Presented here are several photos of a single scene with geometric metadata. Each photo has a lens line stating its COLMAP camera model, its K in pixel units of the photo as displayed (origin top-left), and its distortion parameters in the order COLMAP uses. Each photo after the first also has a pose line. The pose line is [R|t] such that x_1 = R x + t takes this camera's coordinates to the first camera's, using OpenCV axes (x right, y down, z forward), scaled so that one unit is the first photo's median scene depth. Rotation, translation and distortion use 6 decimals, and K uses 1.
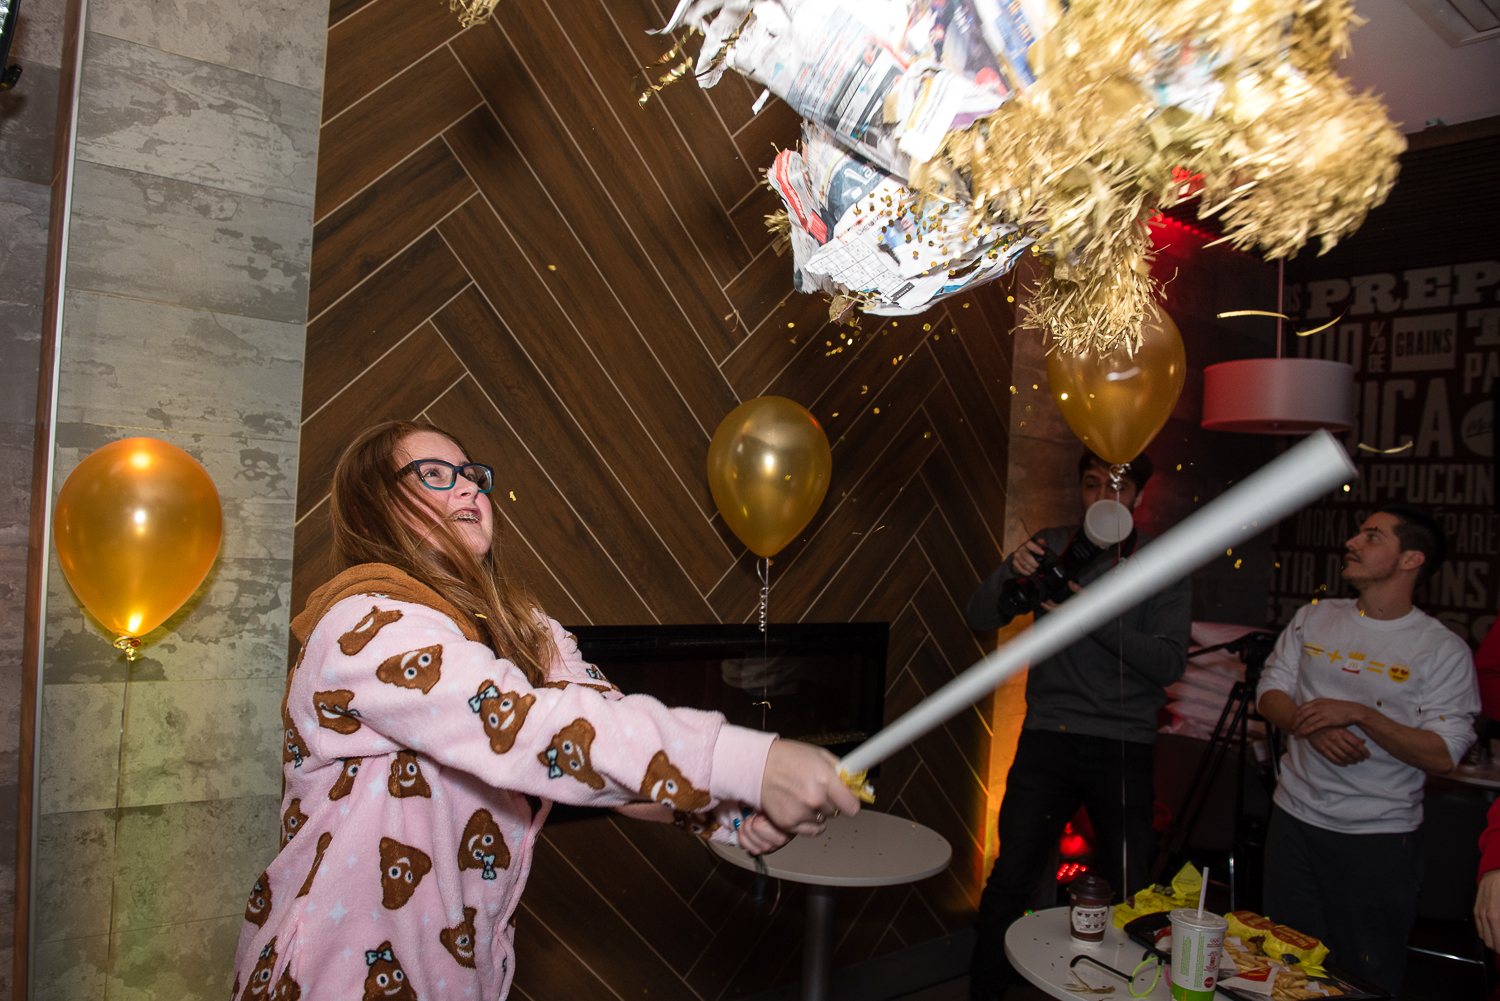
lens RADIAL K [[1083.5, 0, 716.9], [0, 1083.5, 528.3], [0, 0, 1]] dist [-0.051434, -0.001494]
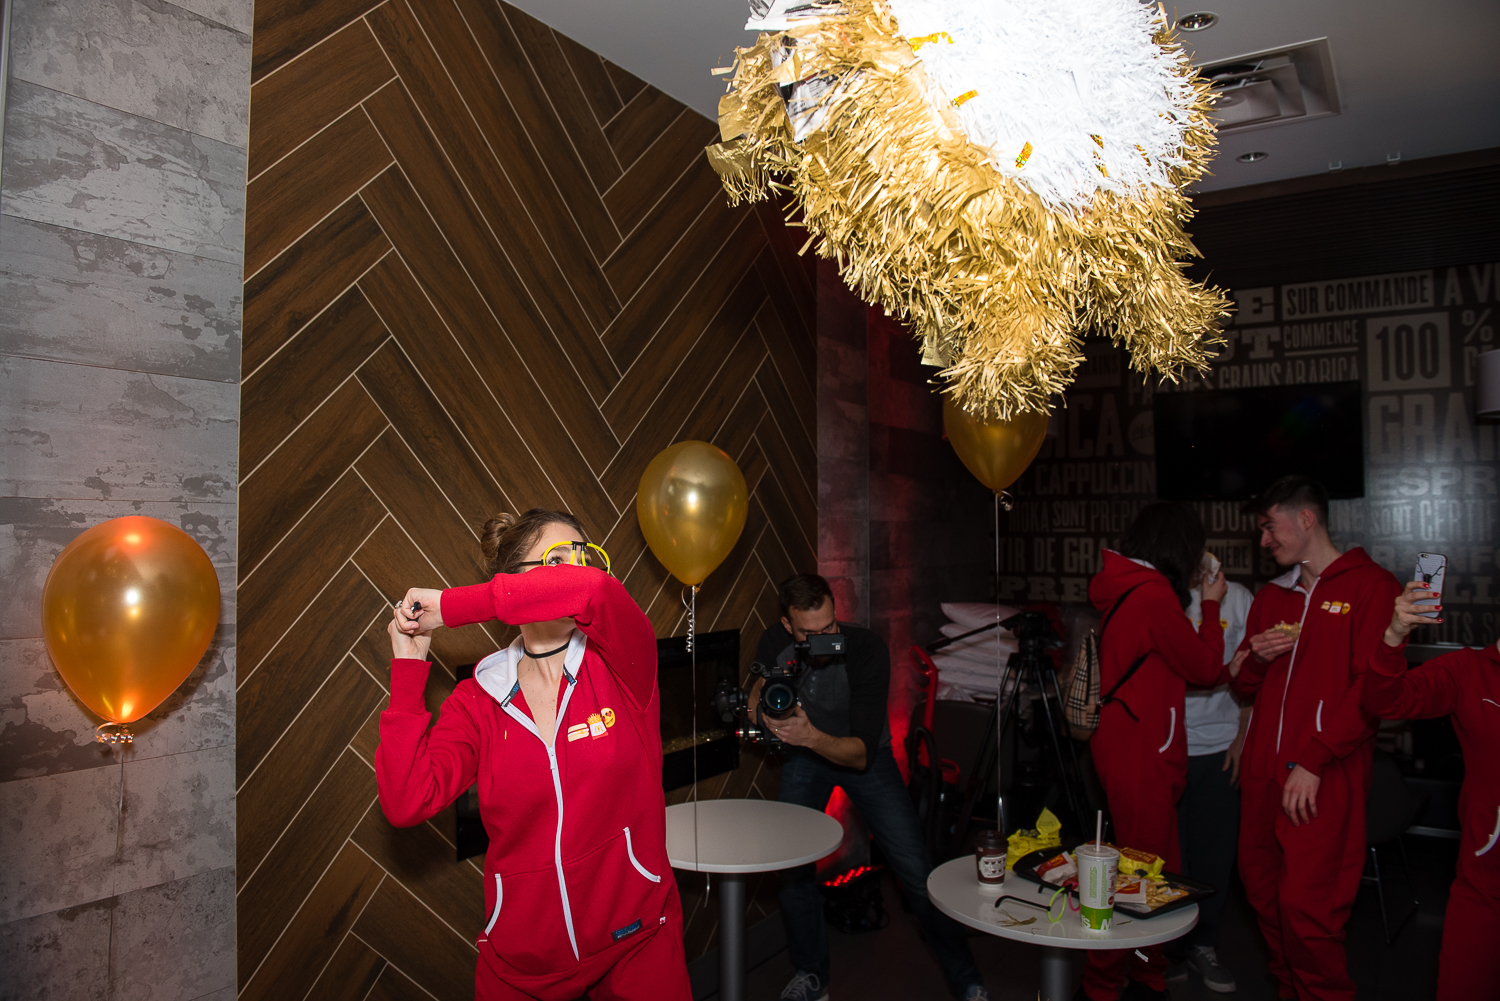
lens RADIAL K [[1031.0, 0, 754.3], [0, 1031.0, 496.8], [0, 0, 1]] dist [-0.045371, -0.001987]
pose [[0.946224, -0.043694, 0.320549, -0.222359], [0.051671, 0.998529, -0.016418, -0.042733], [-0.319360, 0.032098, 0.947090, -0.029369]]
